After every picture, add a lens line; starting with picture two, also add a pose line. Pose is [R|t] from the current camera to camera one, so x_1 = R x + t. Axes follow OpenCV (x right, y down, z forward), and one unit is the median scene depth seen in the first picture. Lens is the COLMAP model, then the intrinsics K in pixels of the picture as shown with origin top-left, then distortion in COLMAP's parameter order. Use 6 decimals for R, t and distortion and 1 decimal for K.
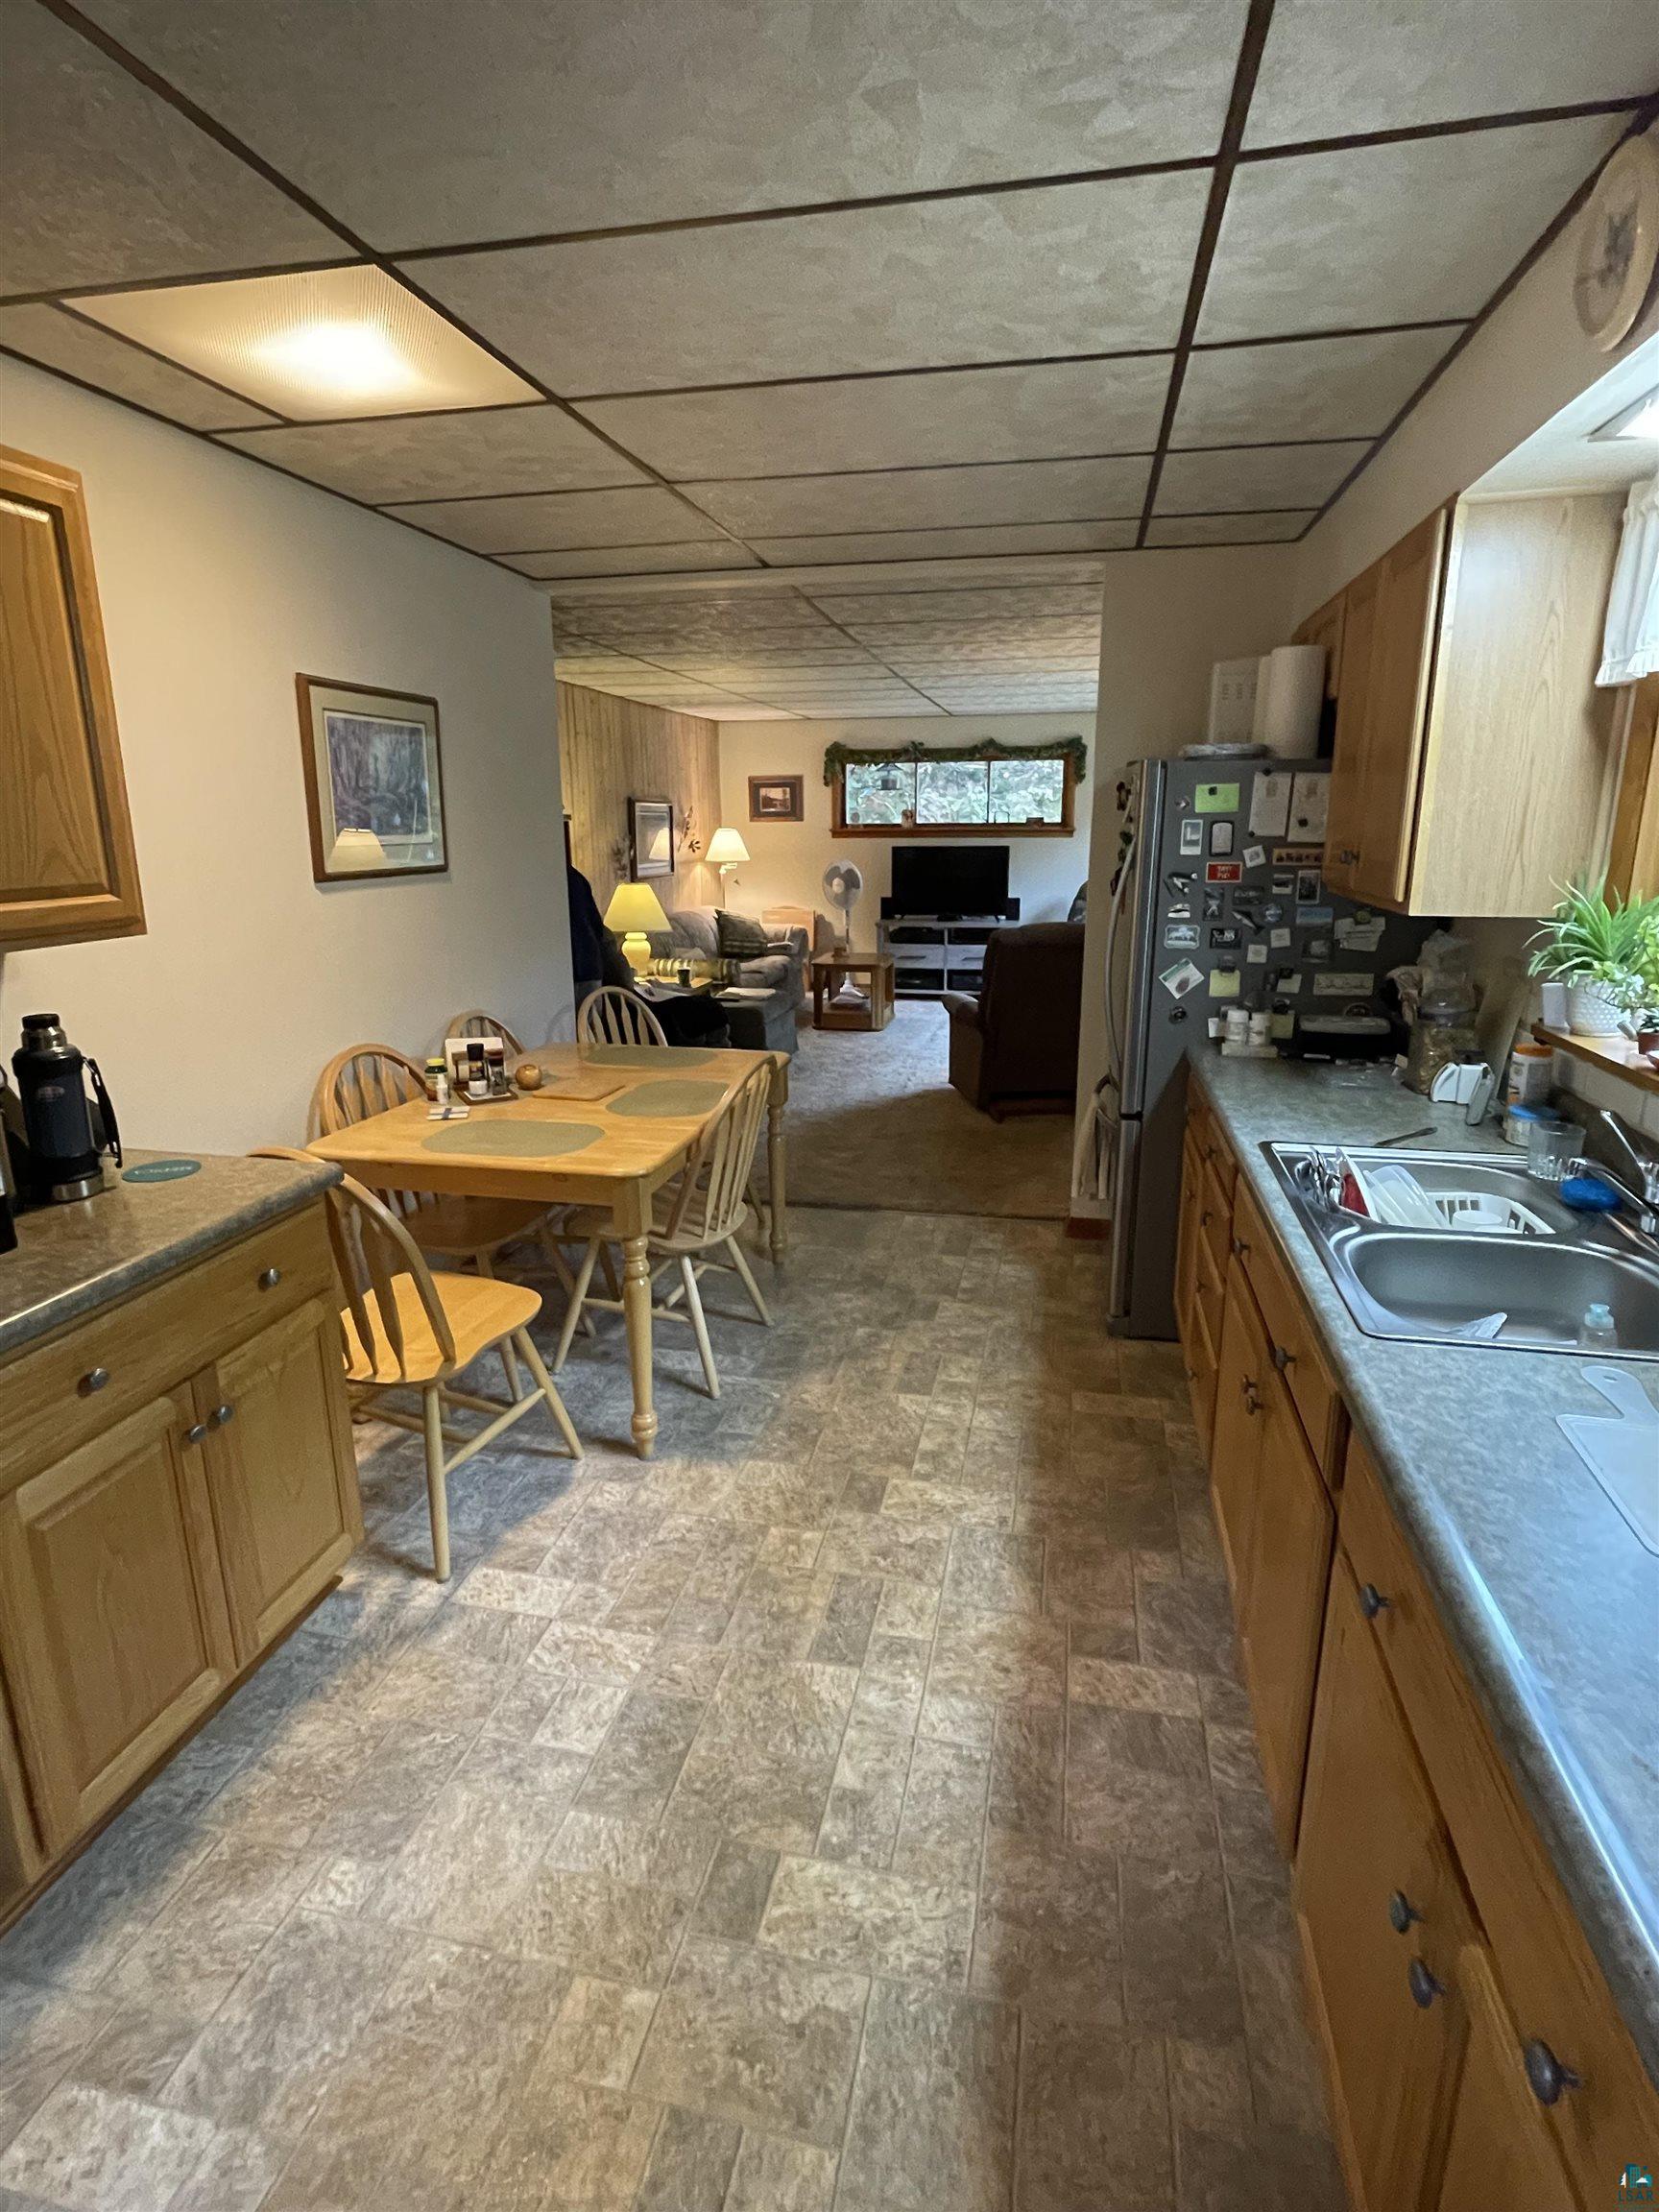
lens RADIAL K [[1104.3, 0, 819.8], [0, 1104.3, 1088.5], [0, 0, 1]] dist [-0.007954, -0.003571]
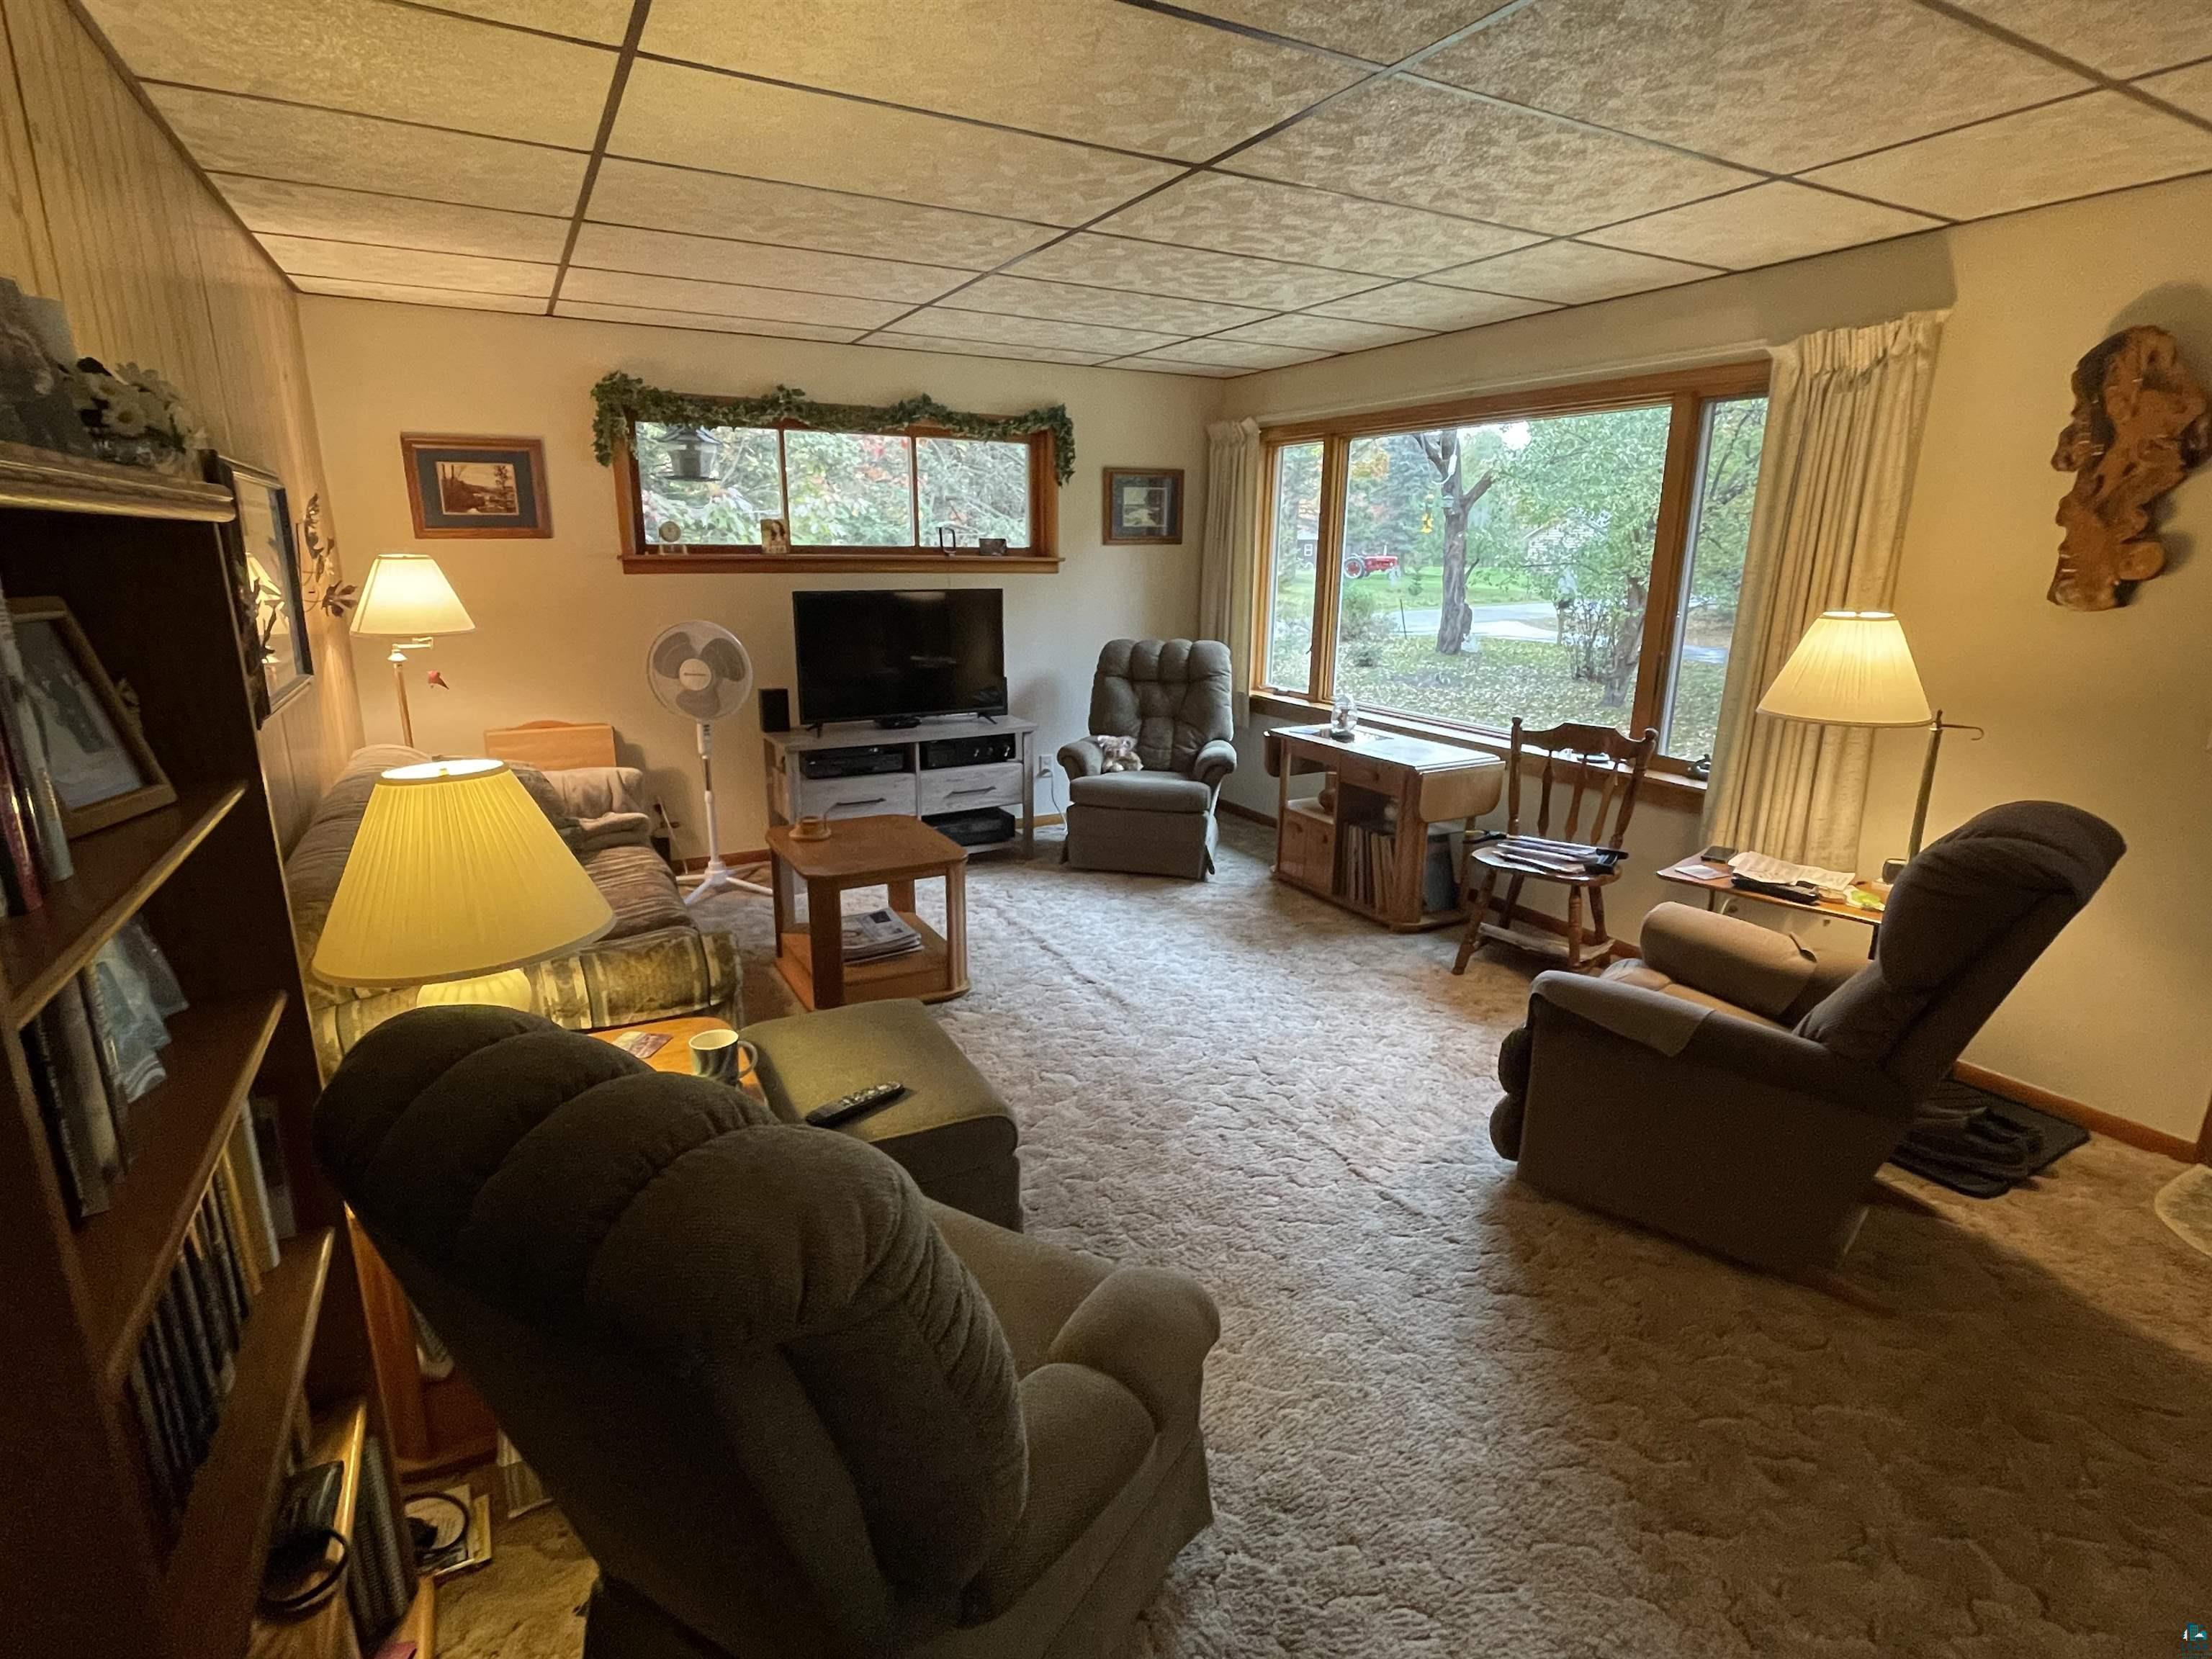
lens RADIAL K [[1104.3, 0, 1111.8], [0, 1104.3, 832.0], [0, 0, 1]] dist [-0.007954, -0.003571]
pose [[0.742942, -0.156170, 0.650883, -0.169511], [0.140436, 0.987126, 0.076548, -0.126154], [-0.654458, 0.034537, 0.755309, 0.515016]]
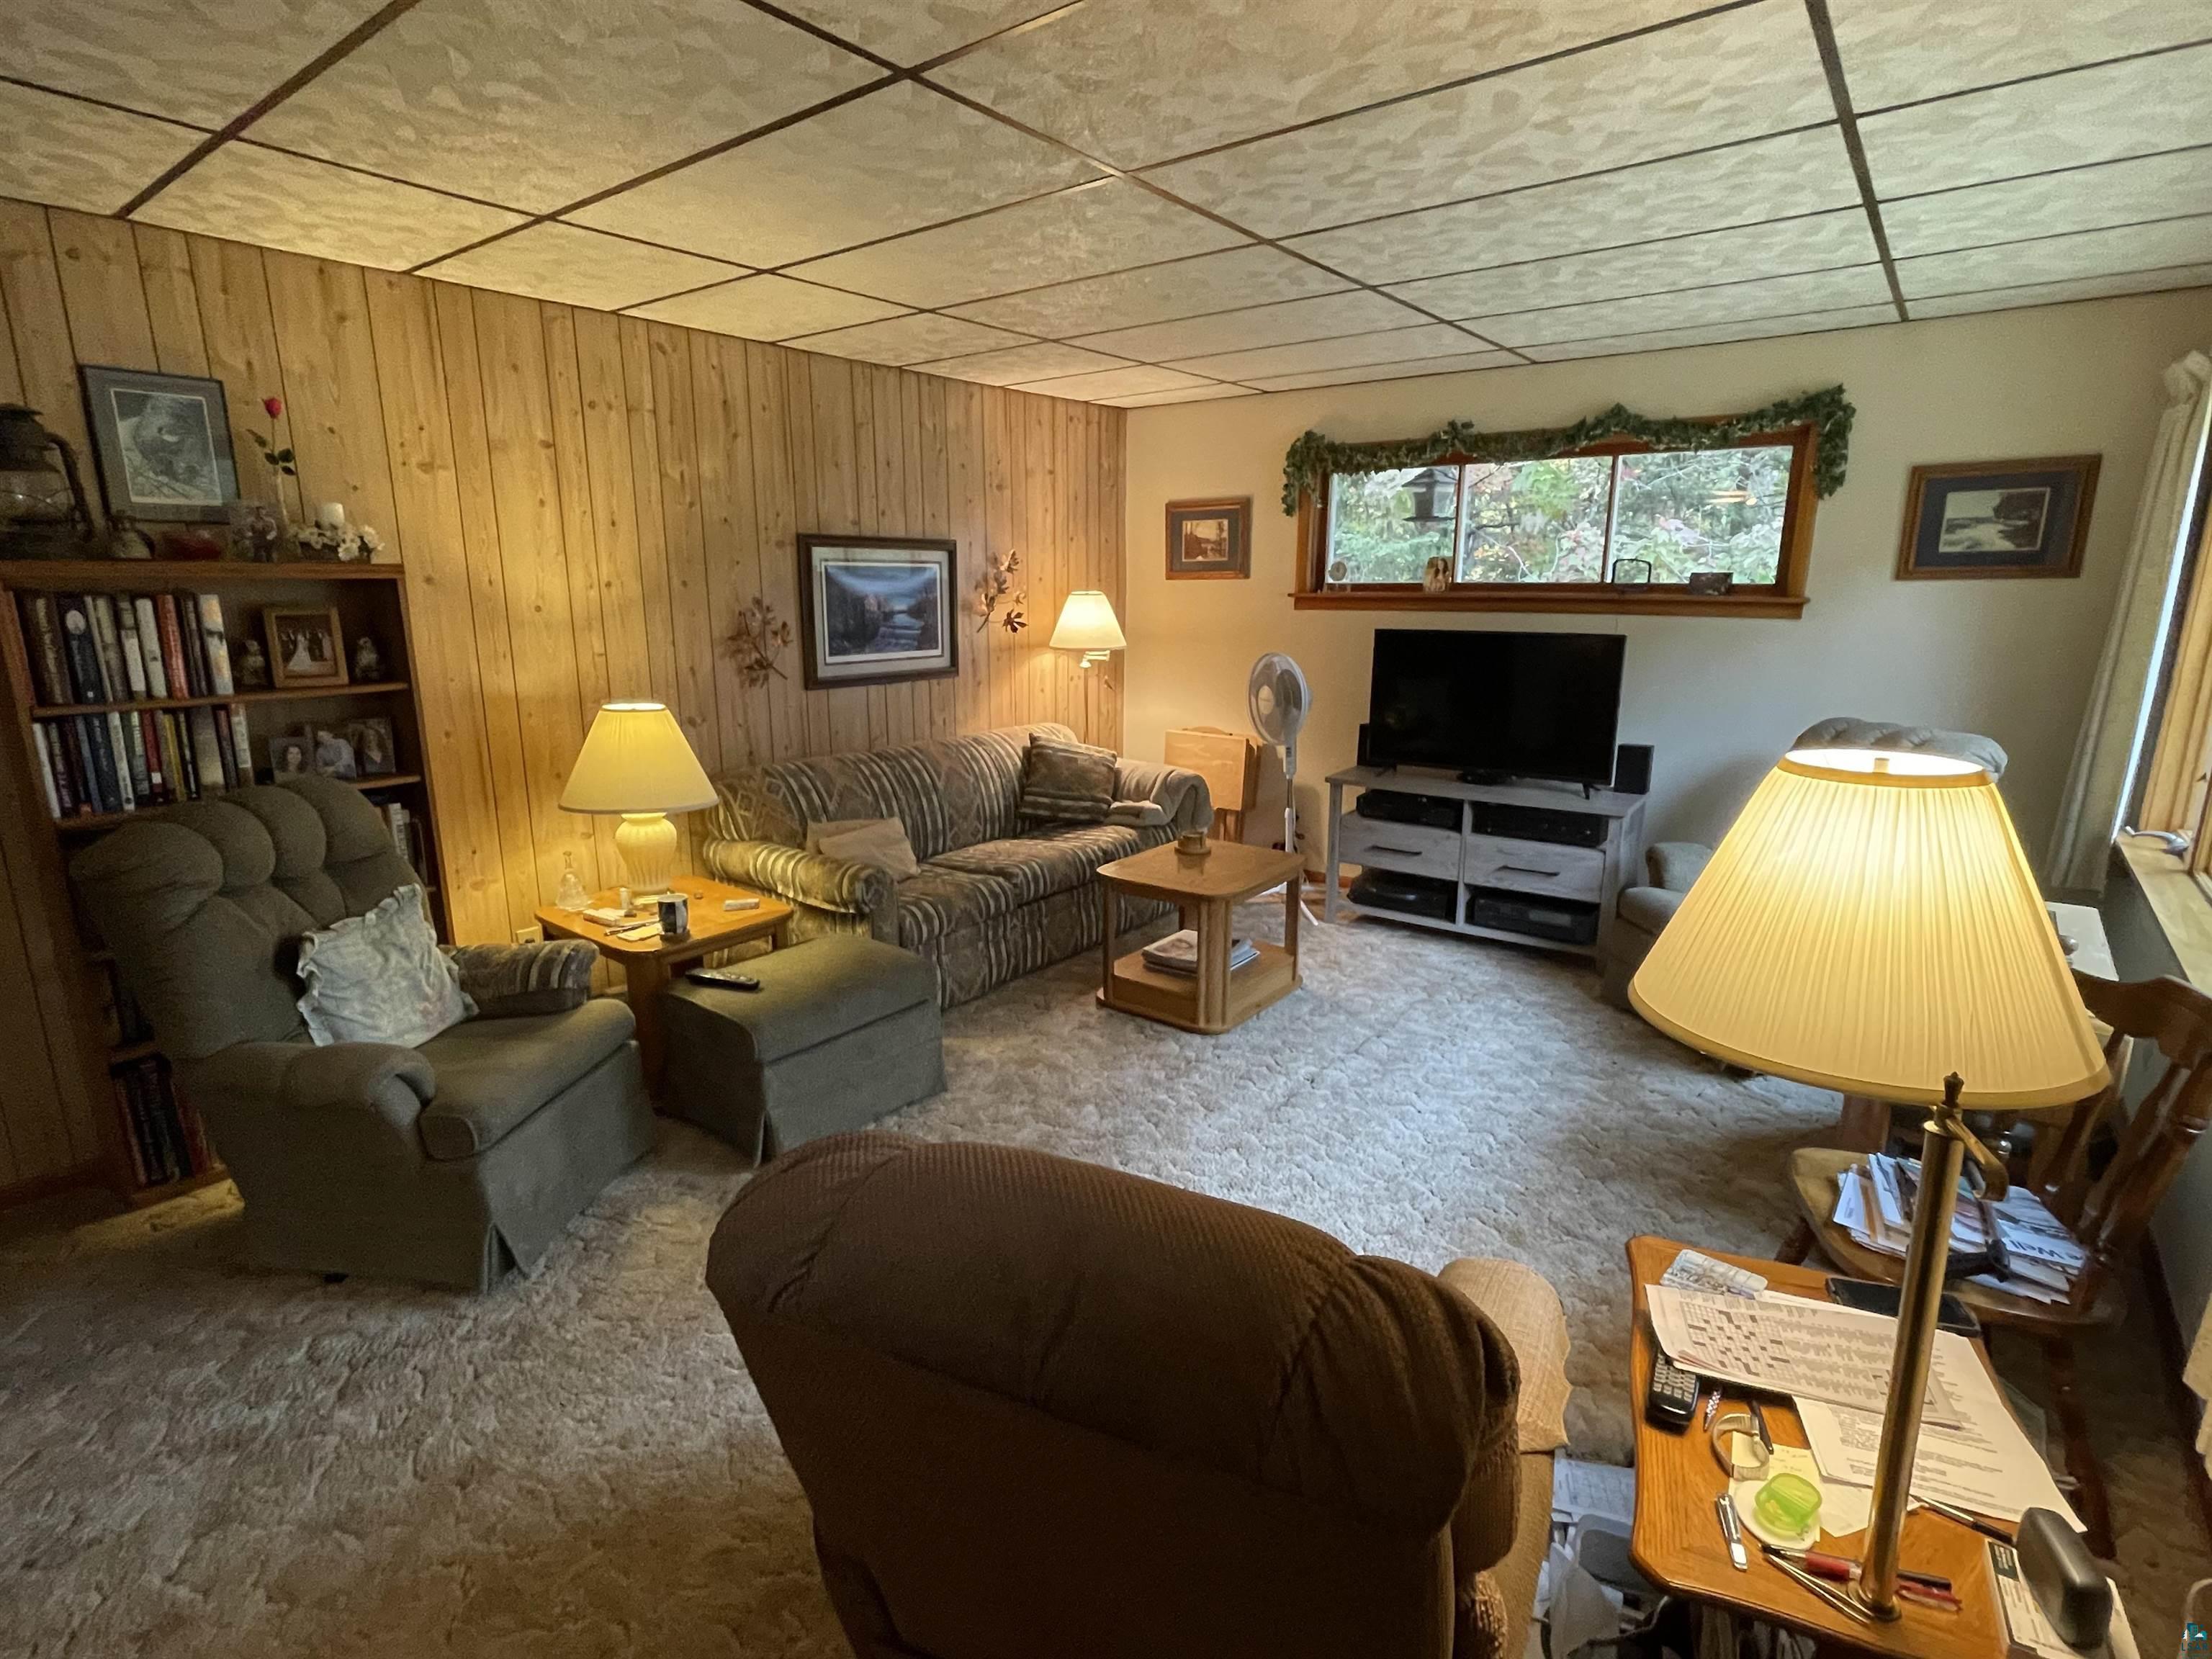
lens RADIAL K [[1104.3, 0, 1063.8], [0, 1104.3, 821.8], [0, 0, 1]] dist [-0.007954, -0.003571]
pose [[0.898975, 0.097707, -0.426963, 0.158360], [-0.104338, 0.994511, 0.007901, -0.117932], [0.425391, 0.037446, 0.904234, 0.474355]]
